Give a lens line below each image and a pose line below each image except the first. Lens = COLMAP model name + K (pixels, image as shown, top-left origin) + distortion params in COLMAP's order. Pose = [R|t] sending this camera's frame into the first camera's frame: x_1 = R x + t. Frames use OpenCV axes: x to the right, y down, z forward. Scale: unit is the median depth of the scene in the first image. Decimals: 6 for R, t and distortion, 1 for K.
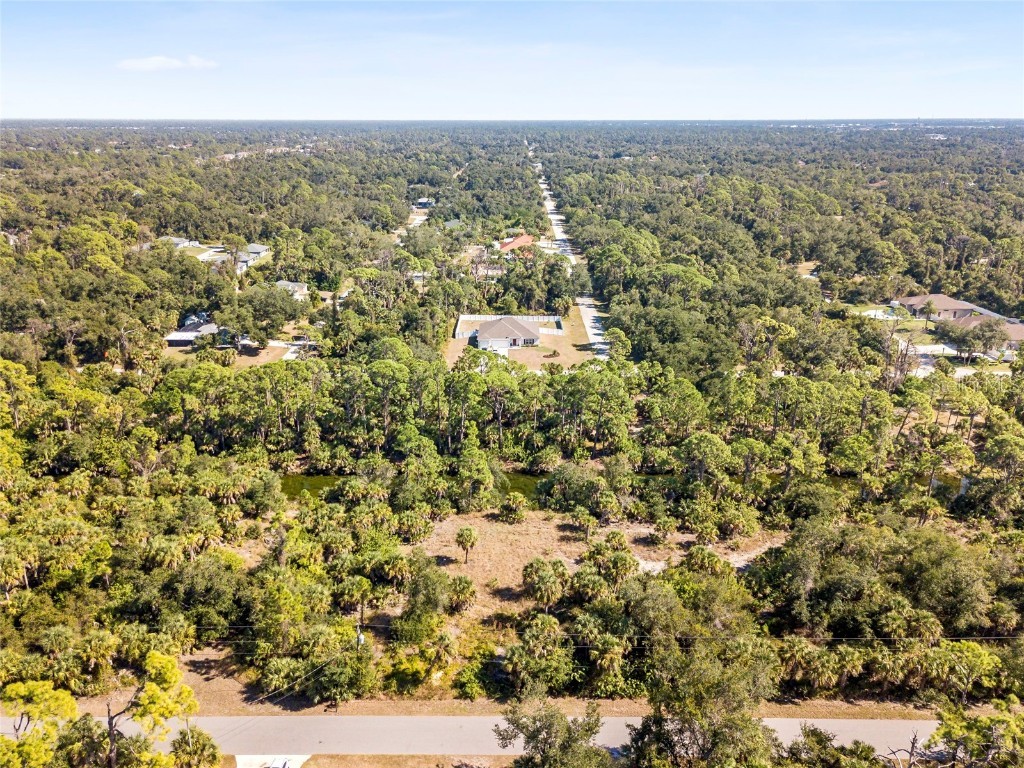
lens RADIAL K [[798.2, 0, 512.0], [0, 798.2, 384.0], [0, 0, 1]] dist [0.015484, 0.004096]
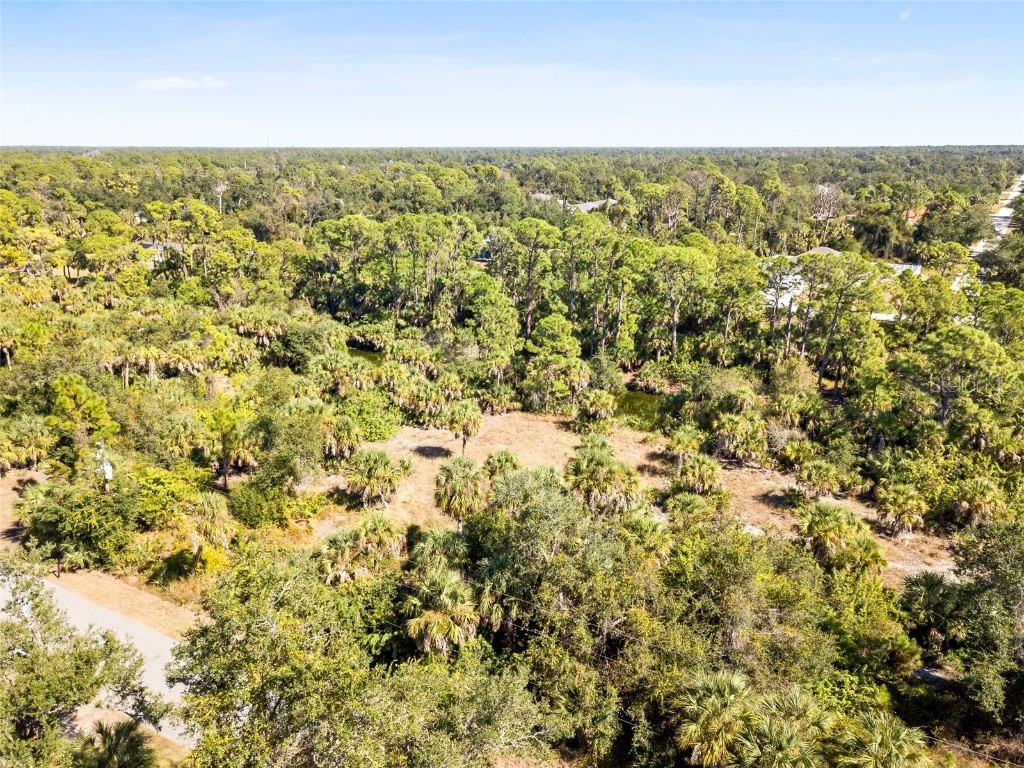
lens RADIAL K [[798.2, 0, 512.0], [0, 798.2, 384.0], [0, 0, 1]] dist [0.015484, 0.004096]
pose [[0.850143, 0.142843, -0.506806, 0.333284], [-0.156814, 0.987510, 0.015282, 0.170343], [0.502659, 0.066482, 0.861924, 0.546413]]
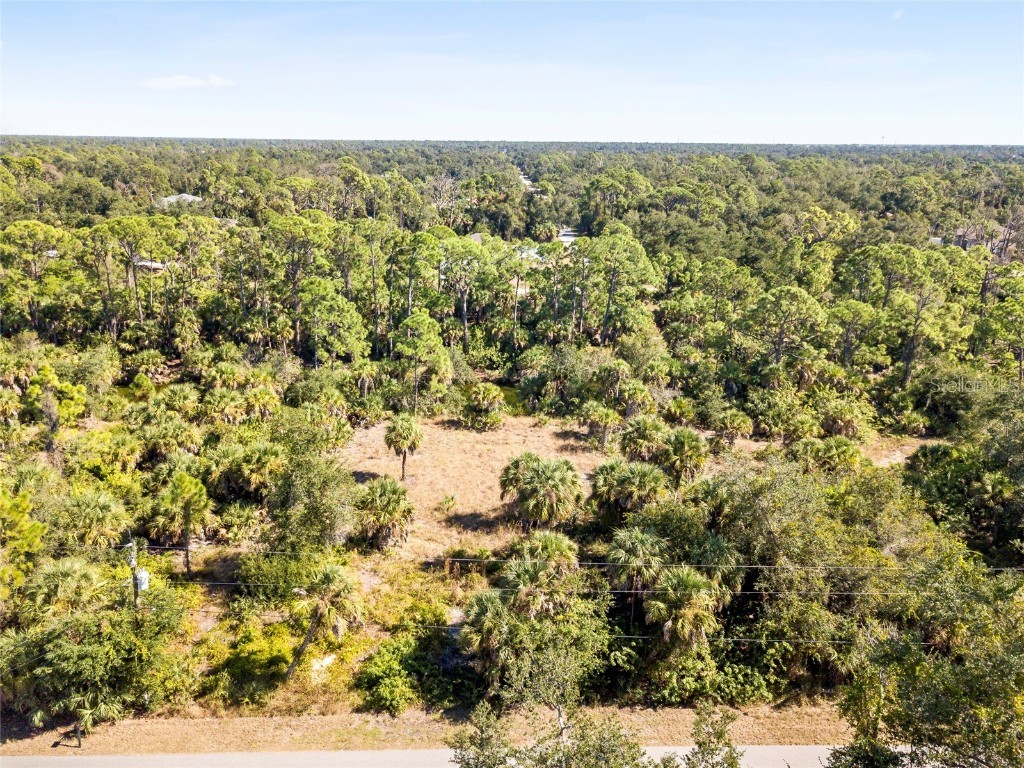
lens RADIAL K [[798.2, 0, 512.0], [0, 798.2, 384.0], [0, 0, 1]] dist [0.015484, 0.004096]
pose [[0.999415, -0.002649, 0.034111, 0.003073], [0.003341, 0.999790, -0.020225, 0.192148], [-0.034050, 0.020327, 0.999213, 0.477371]]
